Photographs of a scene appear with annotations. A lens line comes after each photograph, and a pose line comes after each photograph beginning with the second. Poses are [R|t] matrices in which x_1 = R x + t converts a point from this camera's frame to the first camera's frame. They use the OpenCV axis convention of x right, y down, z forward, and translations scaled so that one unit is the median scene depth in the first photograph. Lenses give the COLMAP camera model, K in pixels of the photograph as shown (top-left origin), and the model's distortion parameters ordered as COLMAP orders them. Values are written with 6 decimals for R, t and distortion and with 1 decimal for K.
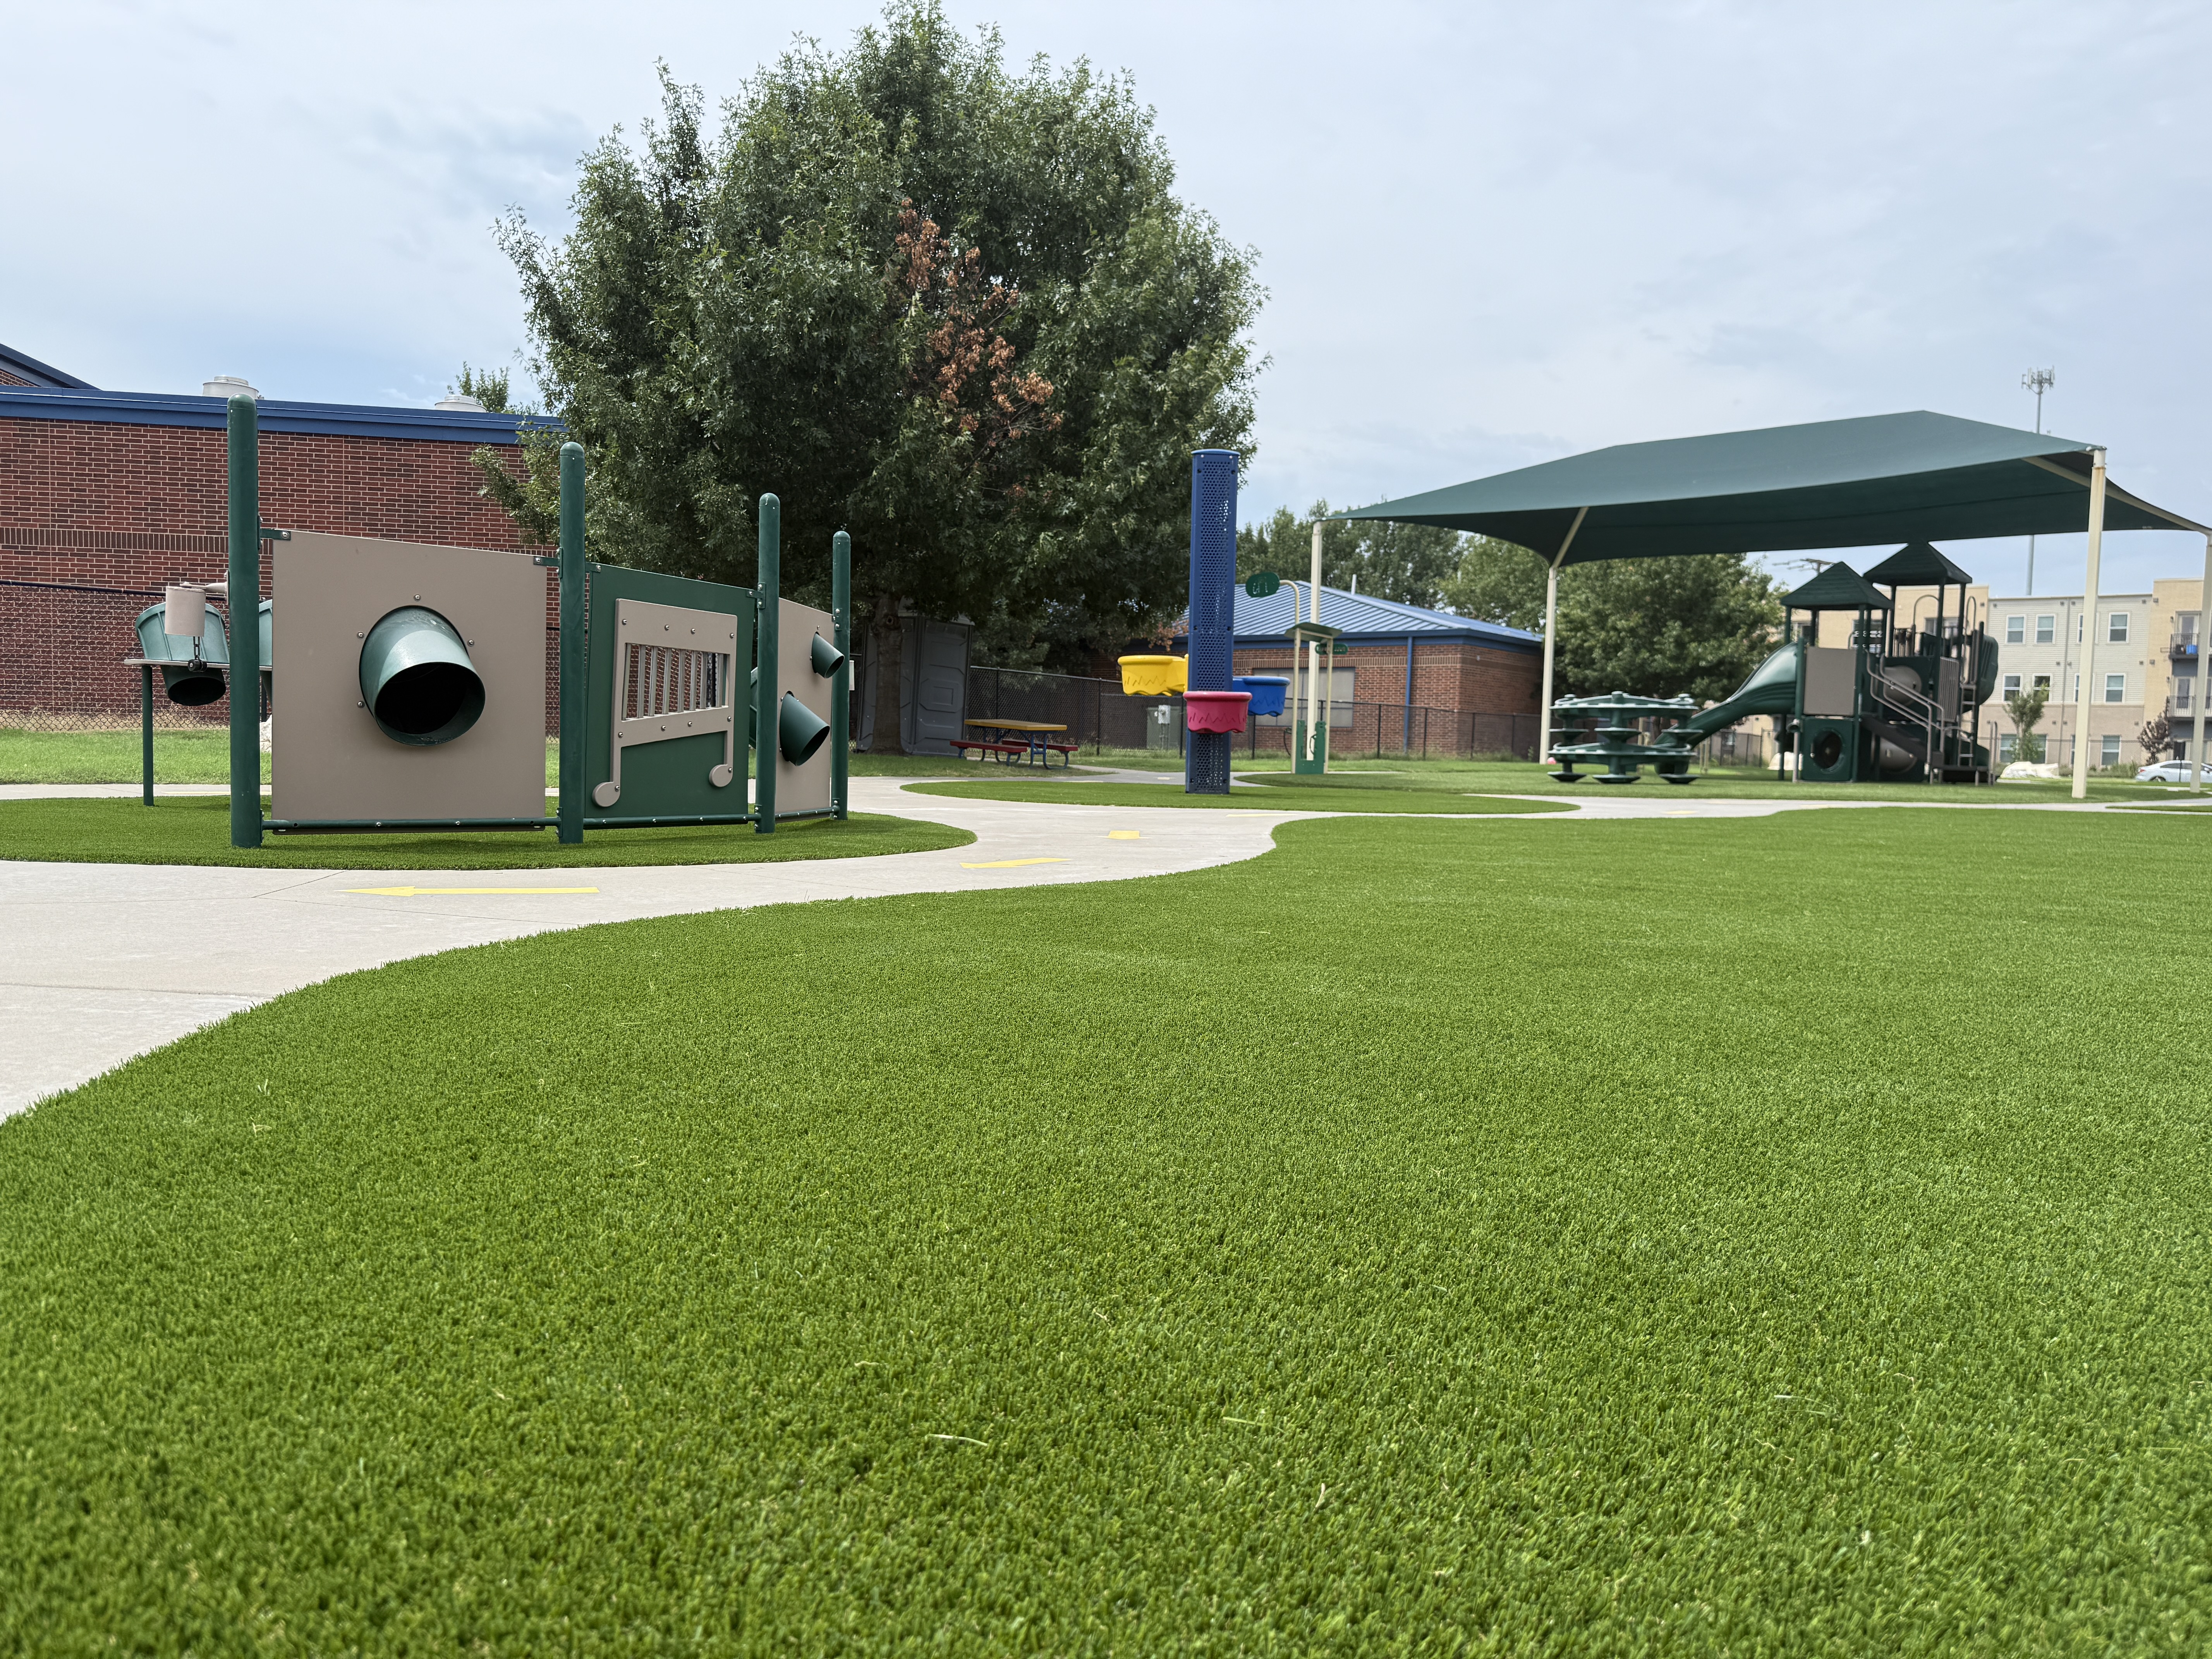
lens RADIAL K [[1549.3, 0, 1104.0], [0, 1549.3, 850.9], [0, 0, 1]] dist [0.079513, -0.108293]
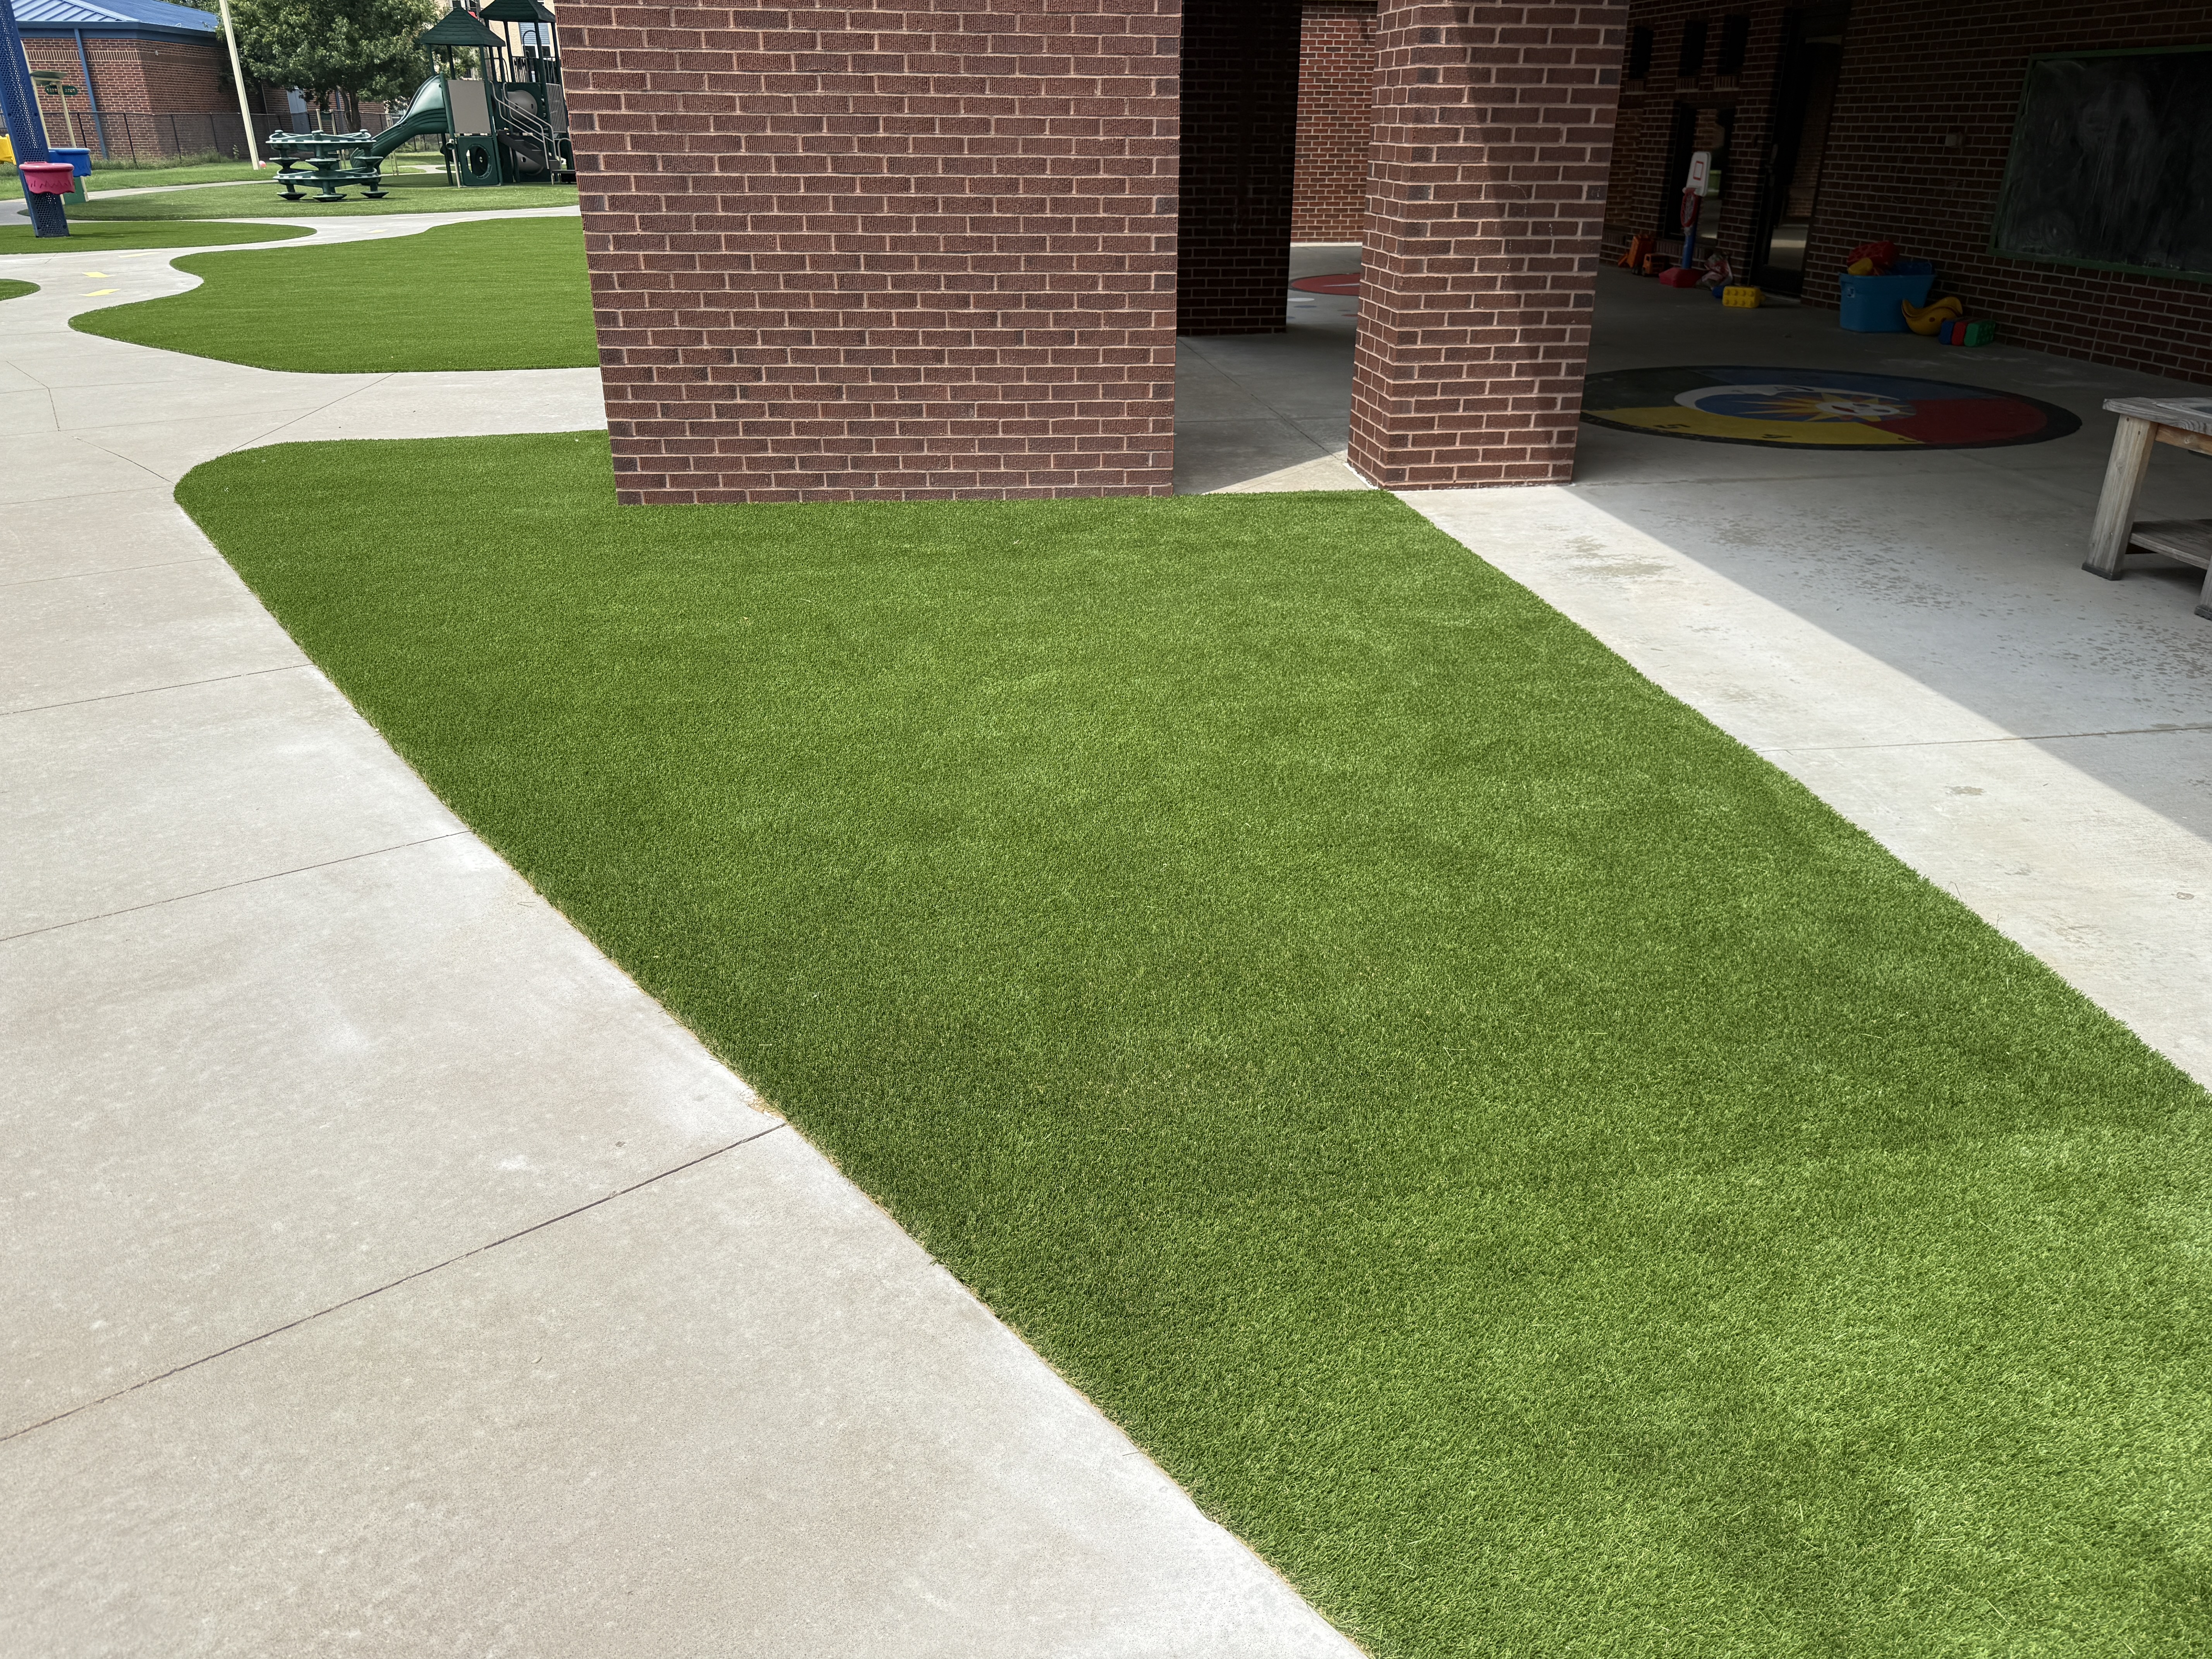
lens RADIAL K [[1603.0, 0, 1141.4], [0, 1603.0, 837.7], [0, 0, 1]] dist [0.002786, -0.024196]
pose [[0.723821, -0.299517, 0.621589, -0.212170], [0.056937, 0.923725, 0.378801, -0.016880], [-0.687634, -0.238793, 0.685666, -0.633784]]
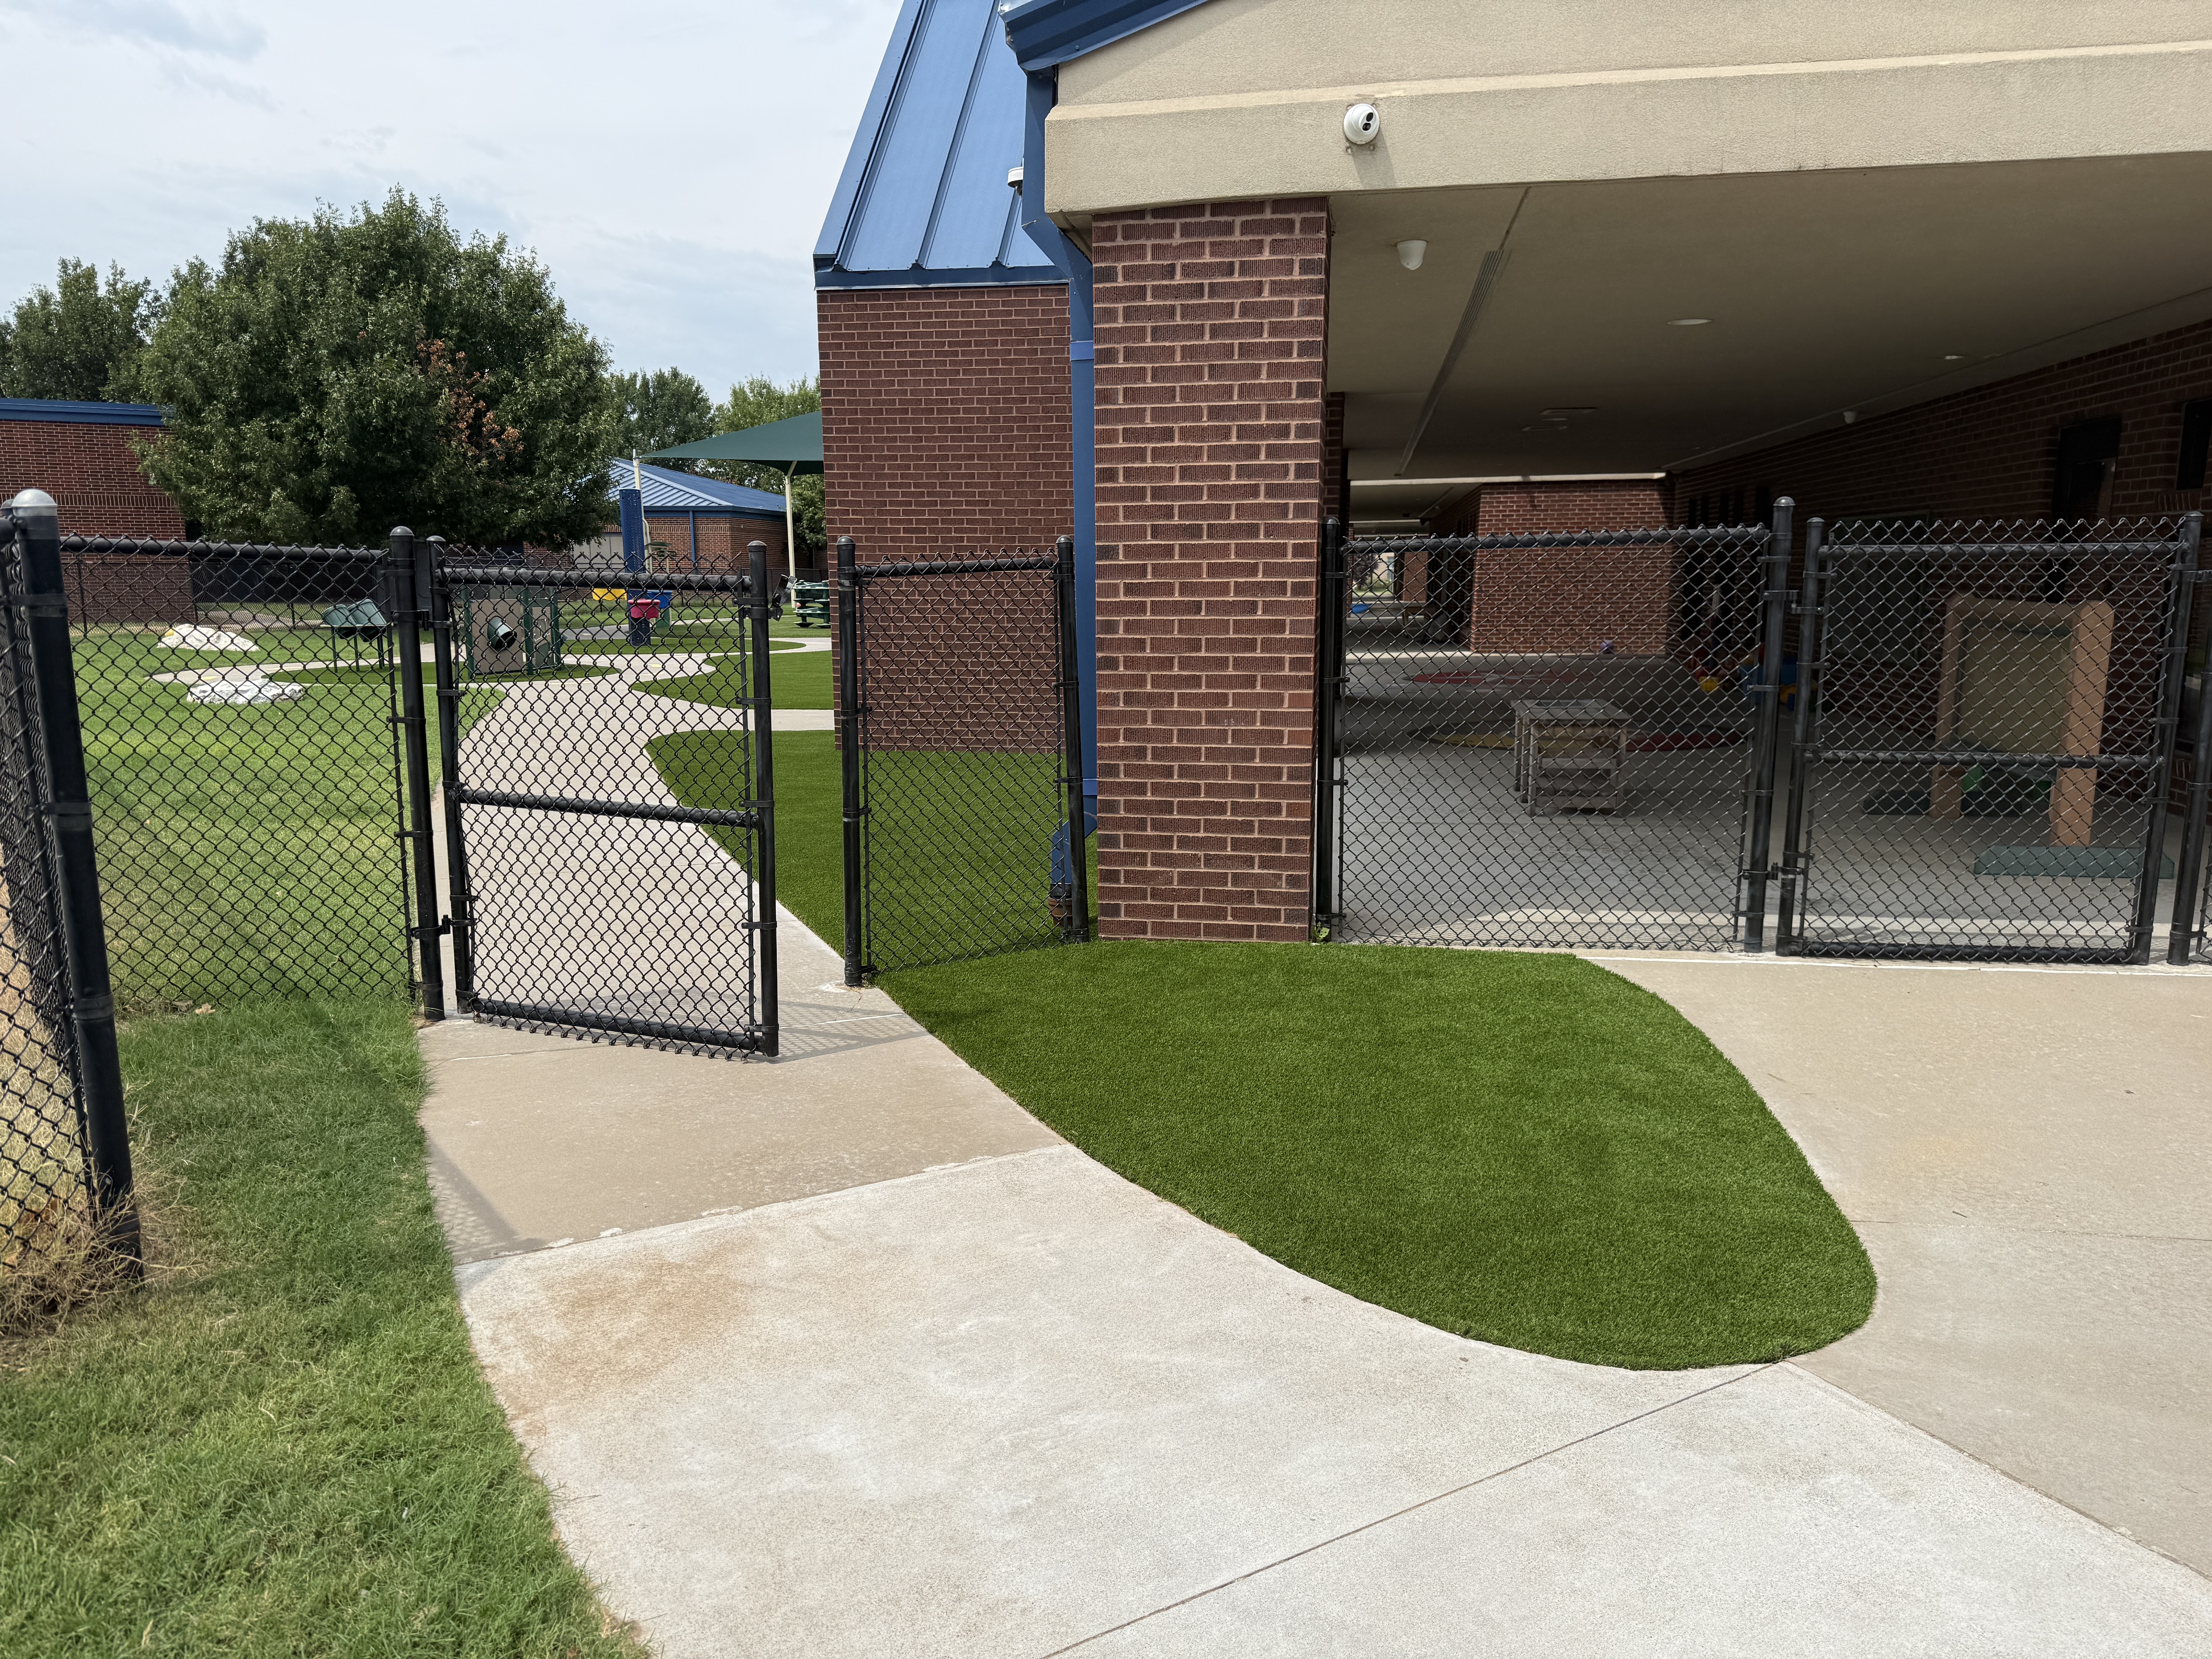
lens RADIAL K [[1549.3, 0, 1104.0], [0, 1549.3, 850.9], [0, 0, 1]] dist [0.079513, -0.108293]
pose [[0.893592, -0.109199, 0.435394, -0.246655], [0.057921, 0.989900, 0.129396, 0.001754], [-0.445127, -0.090409, 0.890892, -0.931677]]
